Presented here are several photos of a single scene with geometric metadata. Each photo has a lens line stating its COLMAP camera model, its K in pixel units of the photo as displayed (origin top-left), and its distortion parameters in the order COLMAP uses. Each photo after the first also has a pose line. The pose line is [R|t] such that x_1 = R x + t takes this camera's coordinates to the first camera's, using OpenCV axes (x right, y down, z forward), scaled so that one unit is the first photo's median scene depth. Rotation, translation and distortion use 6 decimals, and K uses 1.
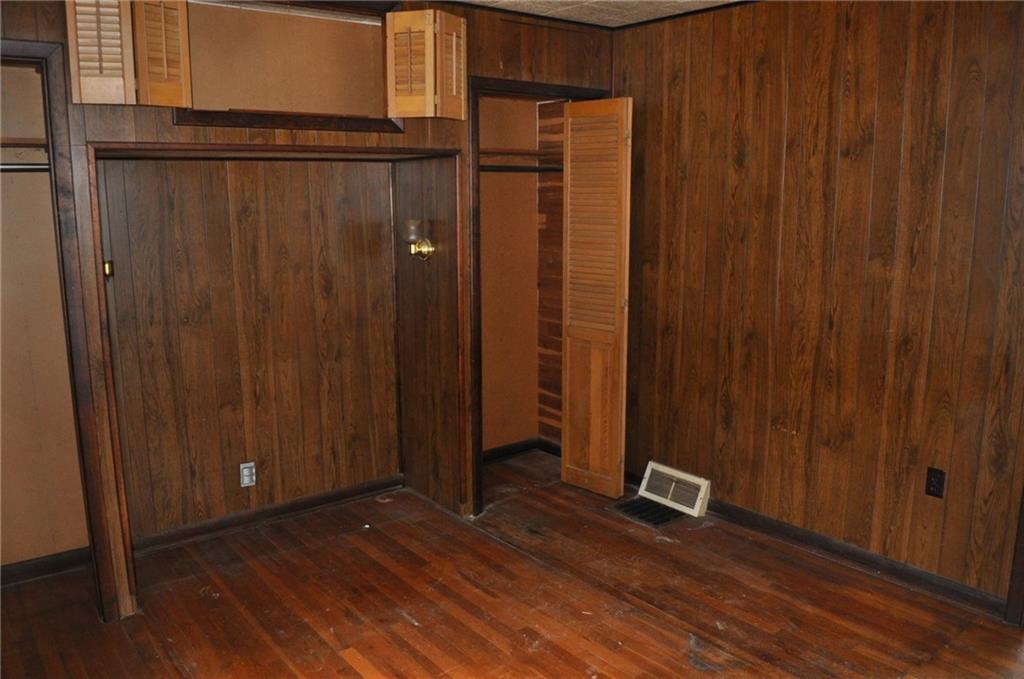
lens RADIAL K [[814.8, 0, 510.0], [0, 814.8, 337.4], [0, 0, 1]] dist [-0.062967, -0.002135]
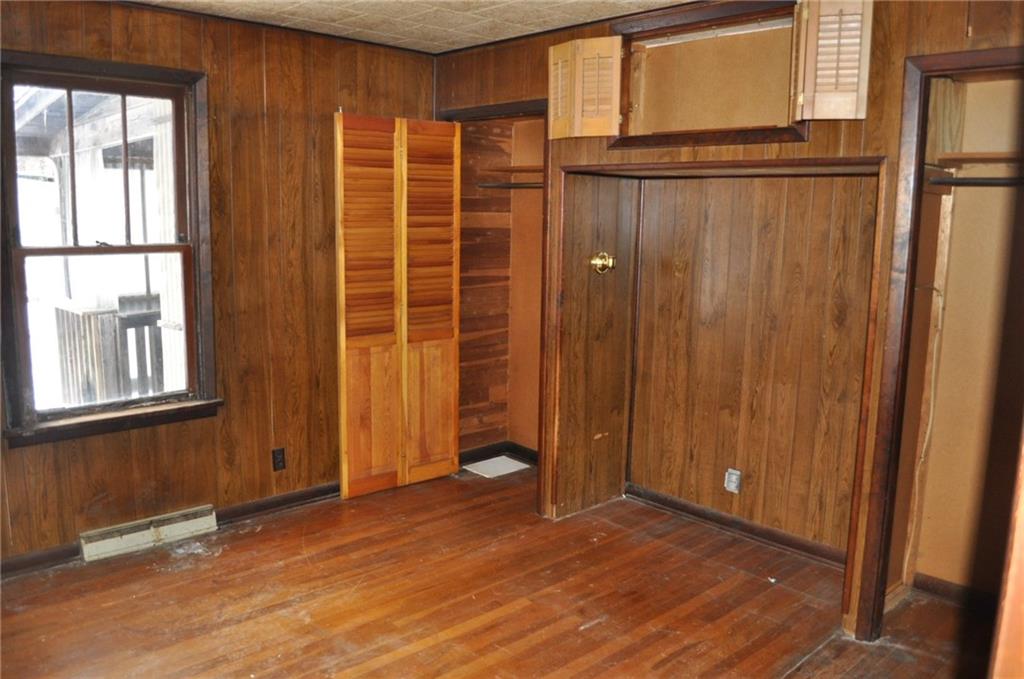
lens RADIAL K [[814.8, 0, 510.0], [0, 814.8, 337.4], [0, 0, 1]] dist [-0.062967, -0.002135]
pose [[0.088698, 0.160511, -0.983041, 0.695266], [-0.195533, 0.970533, 0.140826, -0.106834], [0.976678, 0.179726, 0.117470, 0.617902]]
